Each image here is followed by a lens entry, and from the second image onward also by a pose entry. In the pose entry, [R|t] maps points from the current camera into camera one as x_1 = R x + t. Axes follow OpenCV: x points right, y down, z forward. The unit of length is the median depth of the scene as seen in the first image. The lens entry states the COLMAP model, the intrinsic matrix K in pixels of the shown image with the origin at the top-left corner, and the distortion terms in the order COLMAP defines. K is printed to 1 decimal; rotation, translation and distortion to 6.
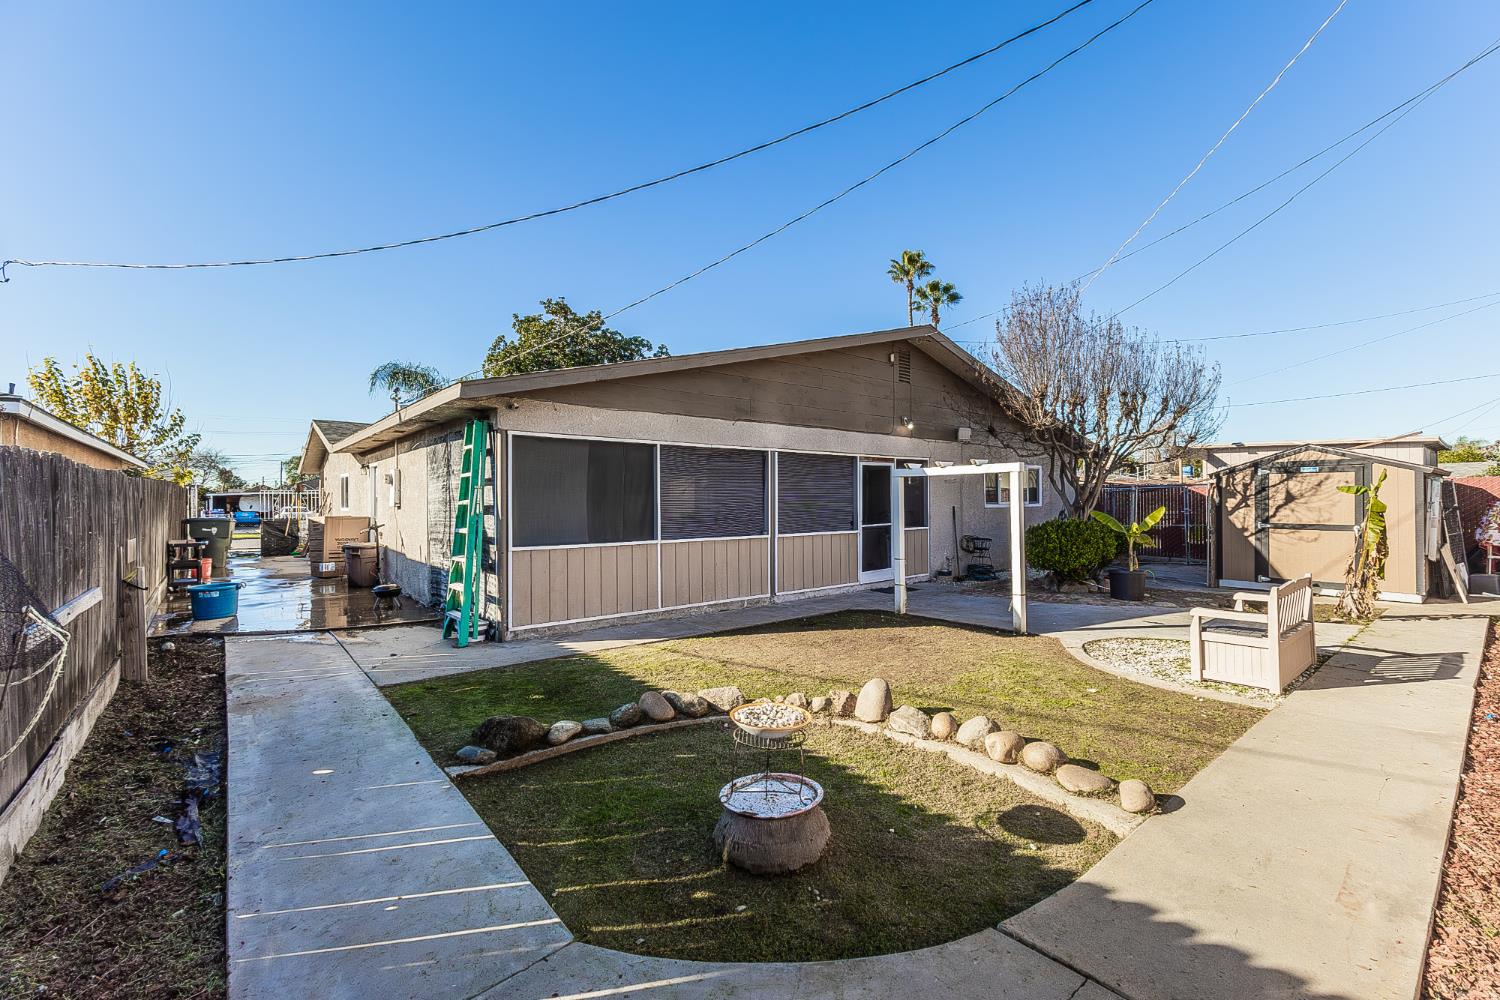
lens RADIAL K [[645.3, 0, 760.4], [0, 645.3, 504.2], [0, 0, 1]] dist [0.010035, 0.001275]
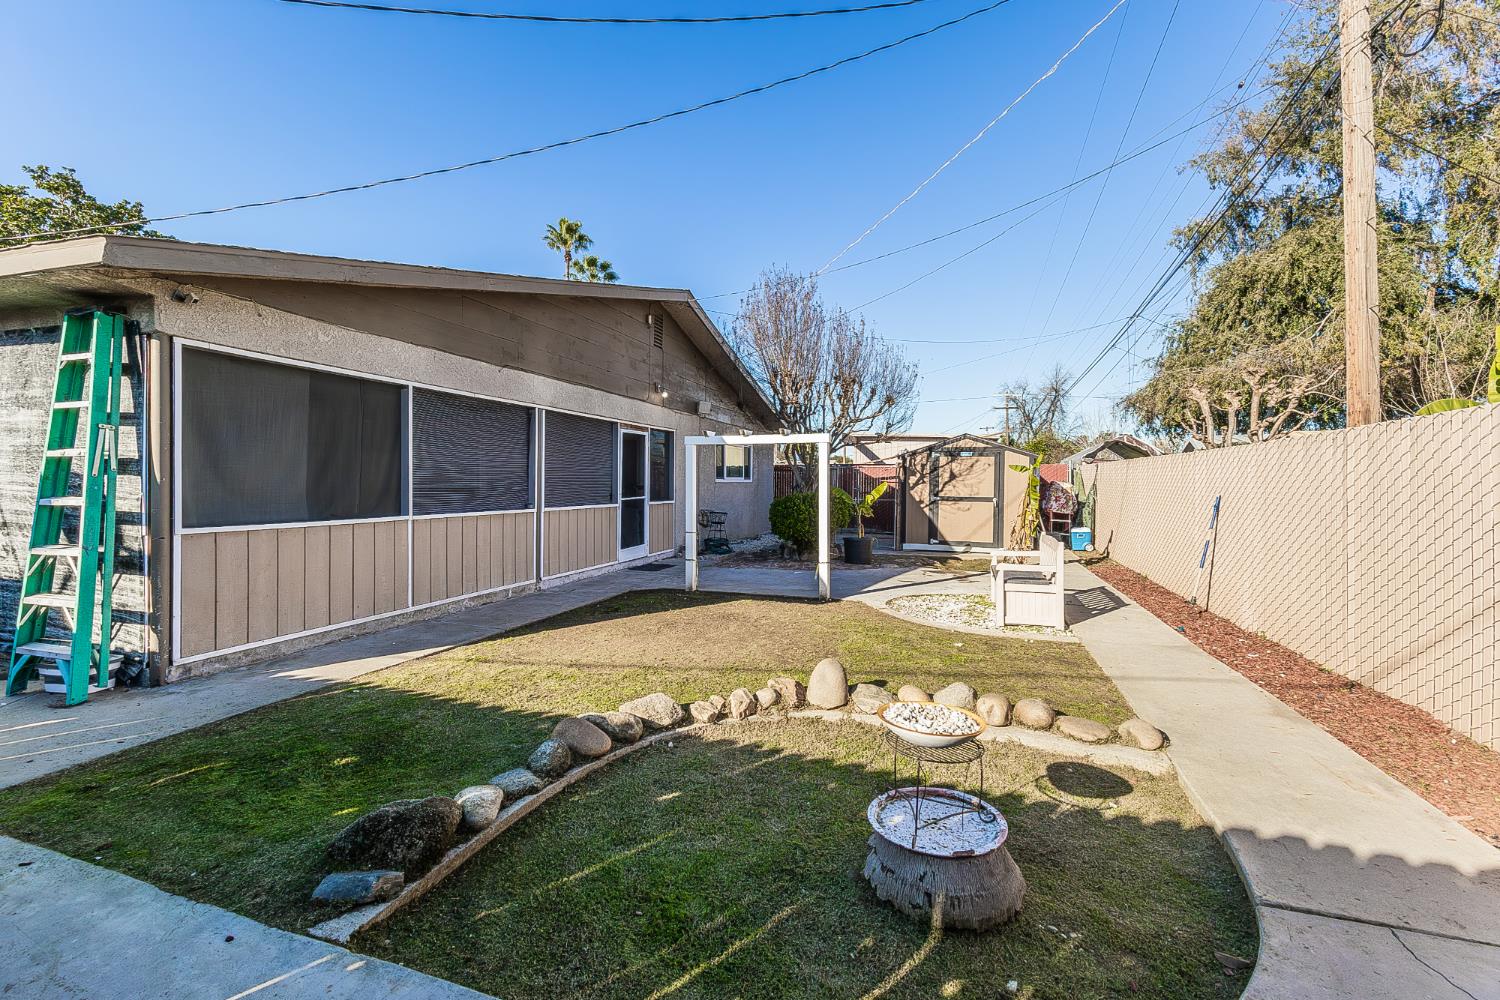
lens RADIAL K [[645.3, 0, 748.8], [0, 645.3, 493.5], [0, 0, 1]] dist [0.010035, 0.001275]
pose [[0.855273, 0.003361, 0.518167, -0.231866], [-0.010273, 0.999892, 0.010470, 0.020467], [-0.518076, -0.014277, 0.855215, 0.183168]]
